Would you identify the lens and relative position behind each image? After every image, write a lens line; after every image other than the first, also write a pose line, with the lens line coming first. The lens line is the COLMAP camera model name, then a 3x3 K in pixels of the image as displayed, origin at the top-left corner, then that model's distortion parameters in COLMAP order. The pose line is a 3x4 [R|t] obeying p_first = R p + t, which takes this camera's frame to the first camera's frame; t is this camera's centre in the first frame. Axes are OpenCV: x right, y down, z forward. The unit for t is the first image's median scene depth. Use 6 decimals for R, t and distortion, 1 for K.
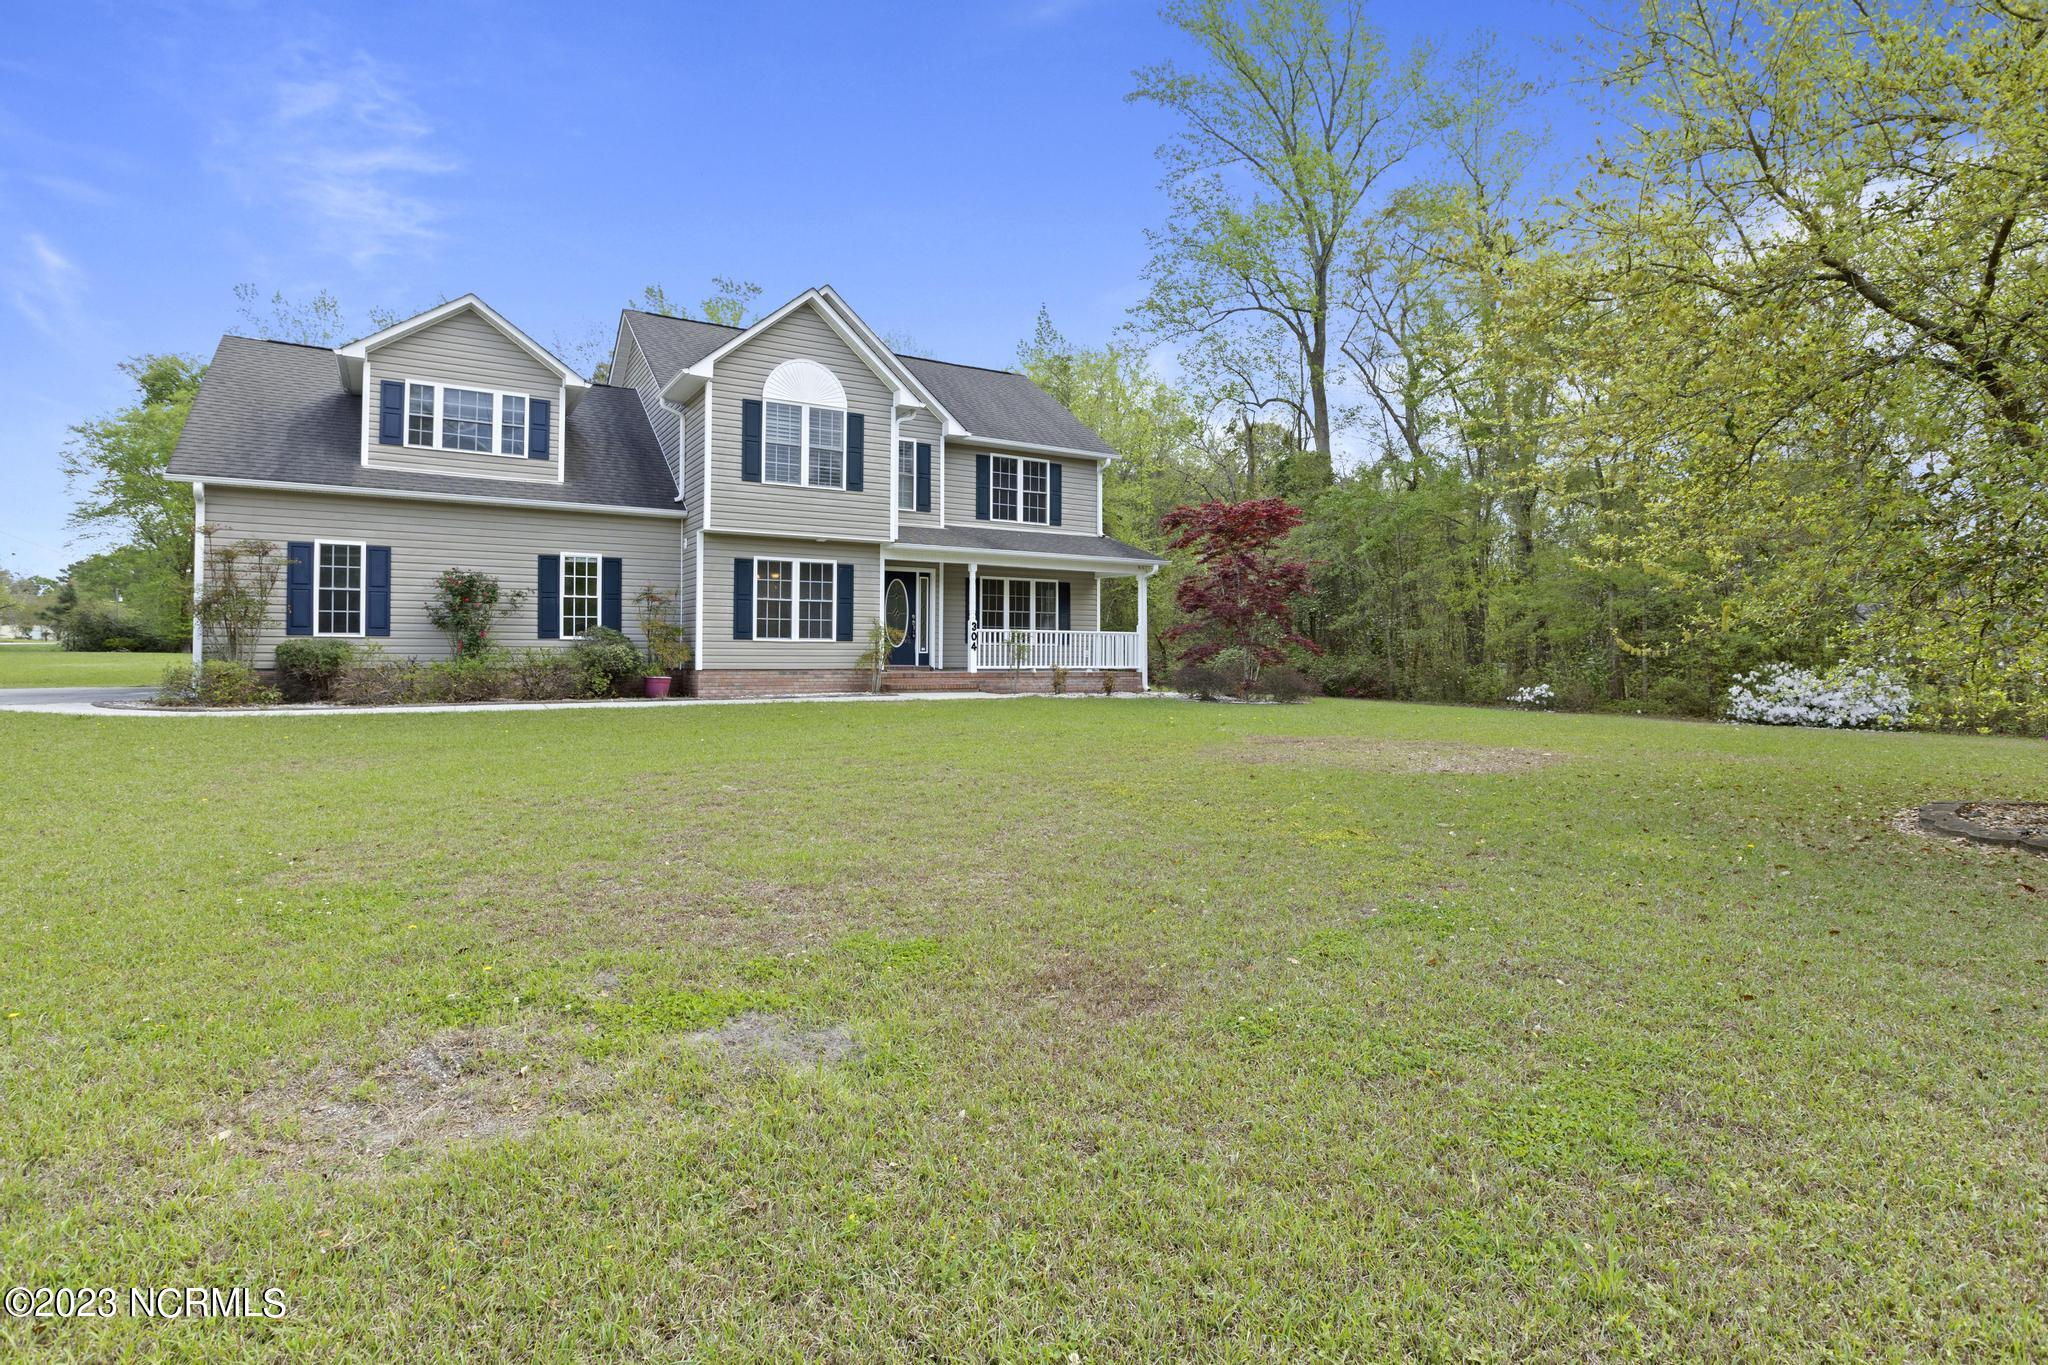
lens RADIAL K [[988.5, 0, 1013.9], [0, 988.5, 637.5], [0, 0, 1]] dist [-0.000196, -0.000113]
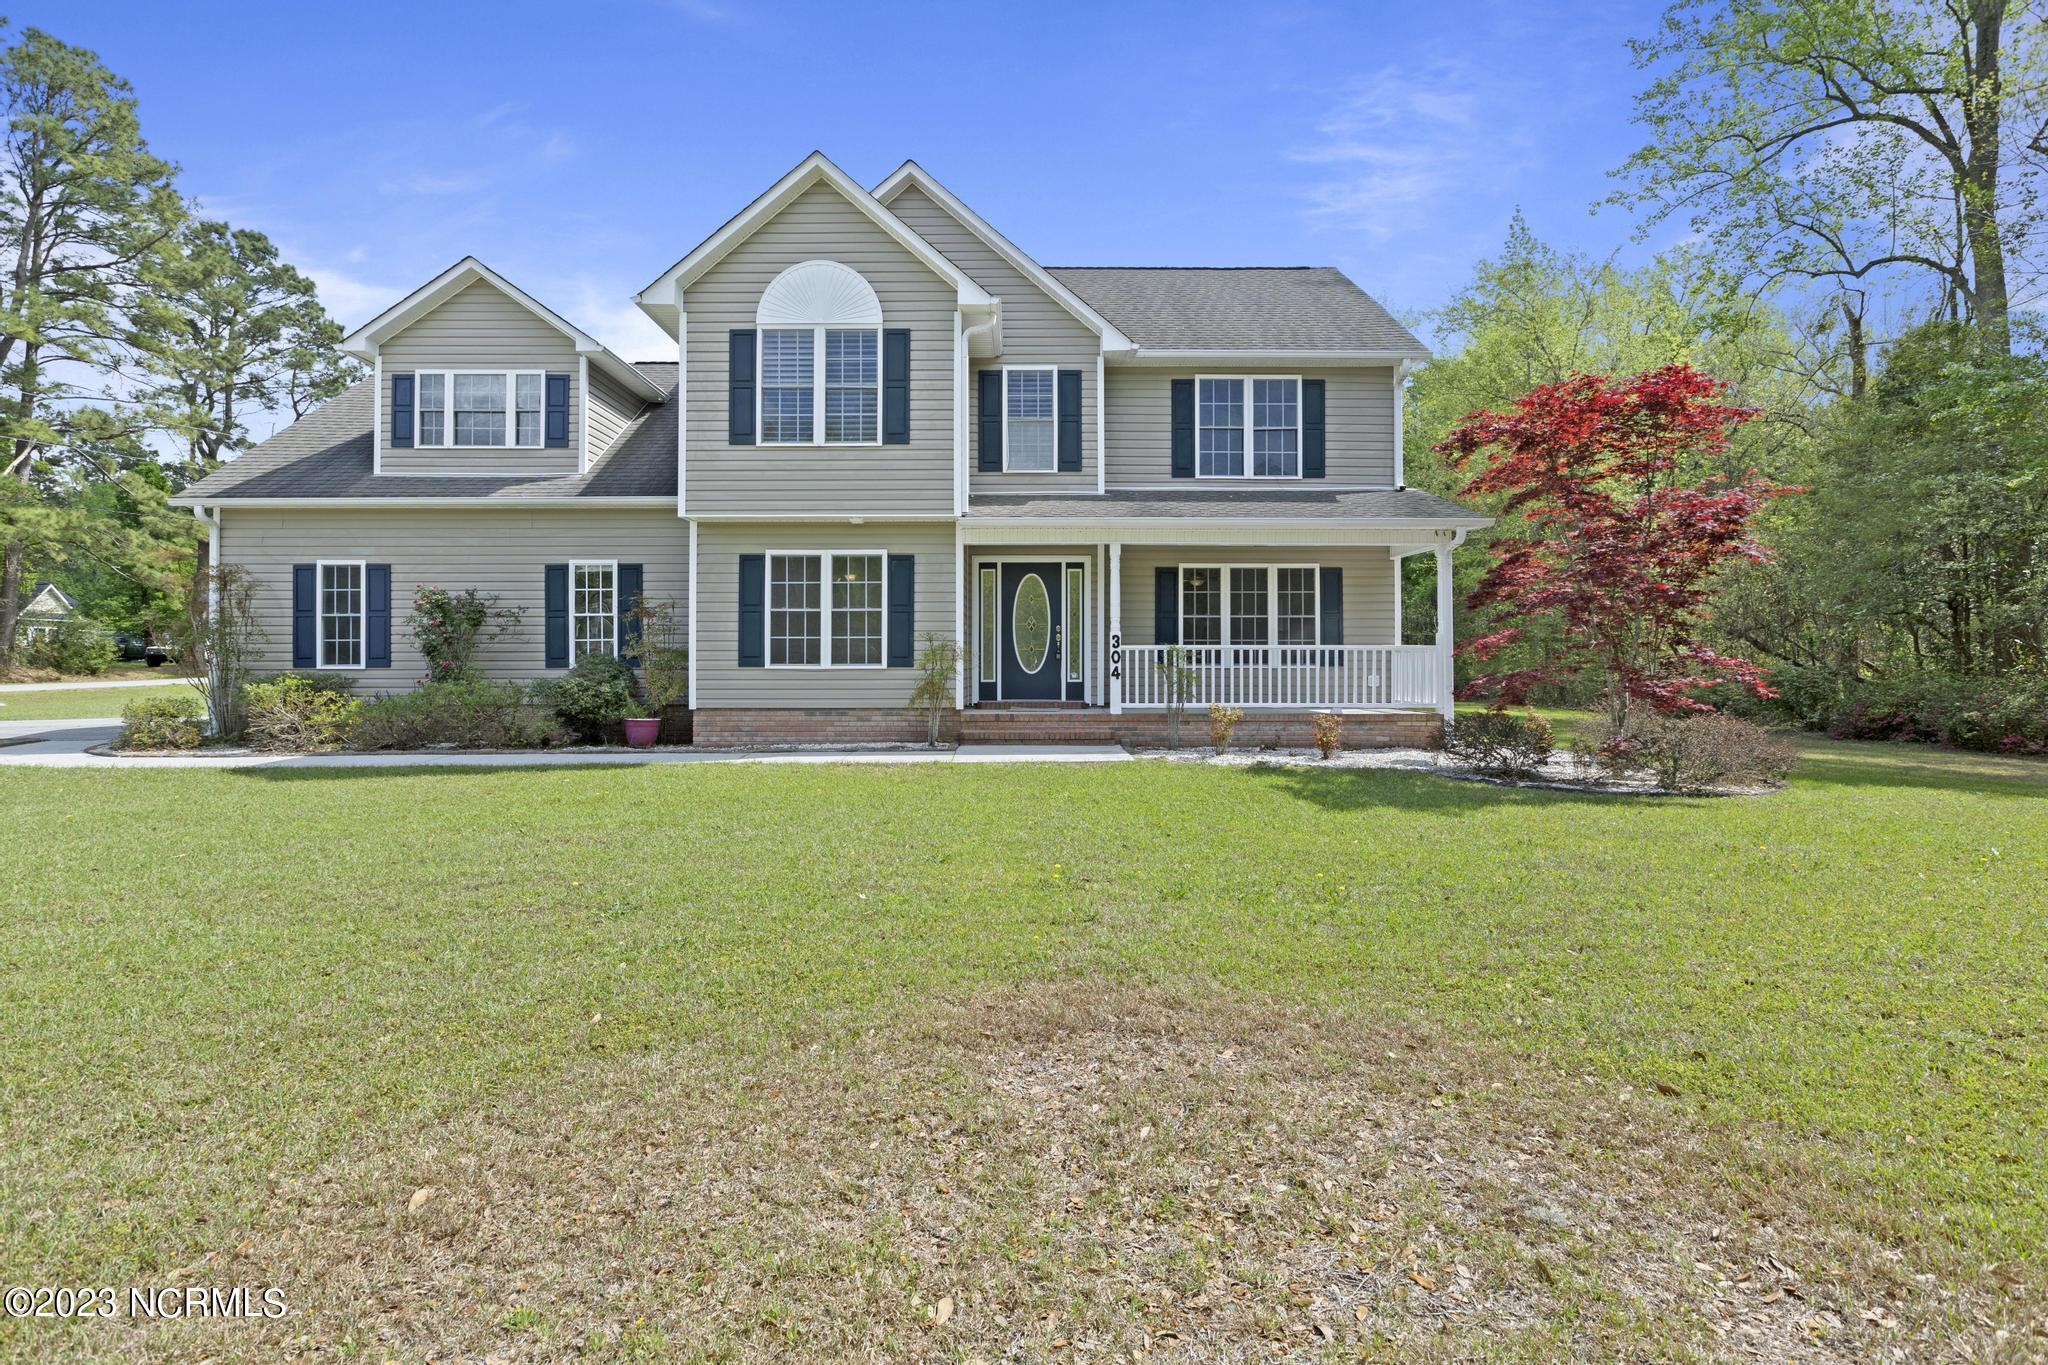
lens RADIAL K [[988.5, 0, 1055.6], [0, 988.5, 660.0], [0, 0, 1]] dist [-0.000196, -0.000113]
pose [[0.868471, -0.009327, -0.495652, 0.251277], [0.014298, 0.999878, 0.006237, -0.004094], [0.495533, -0.012504, 0.868499, 0.440797]]
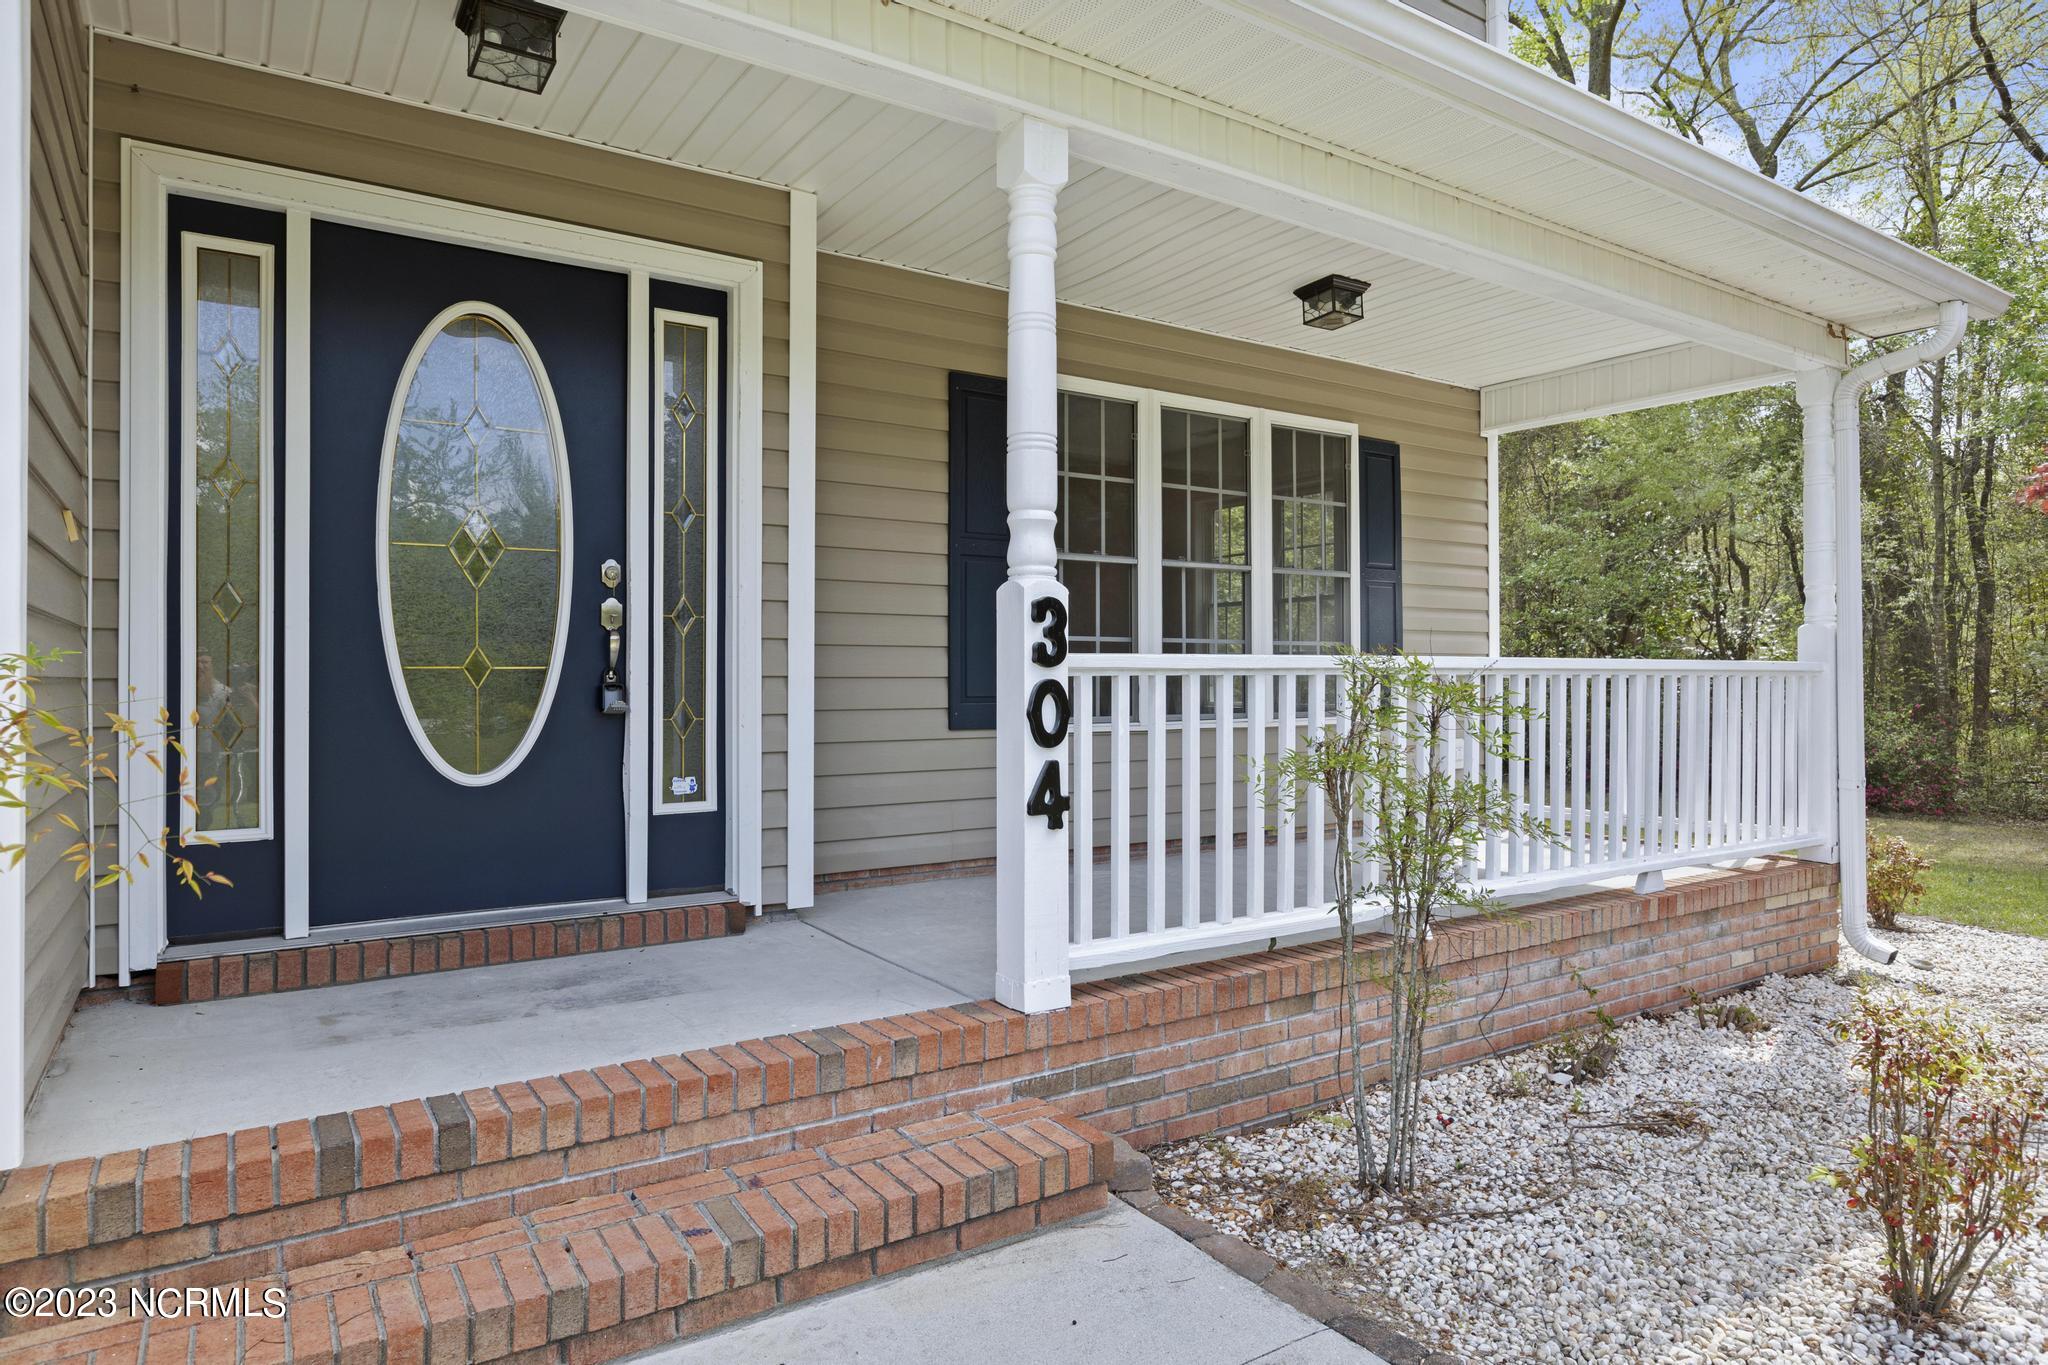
lens RADIAL K [[1224.3, 0, 1024.0], [0, 1224.3, 670.2], [0, 0, 1]] dist [0.003904, 0.000569]
pose [[0.998329, -0.005251, 0.057542, -0.053846], [0.004611, 0.999926, 0.011245, -0.008808], [-0.057597, -0.010961, 0.998280, 0.874818]]
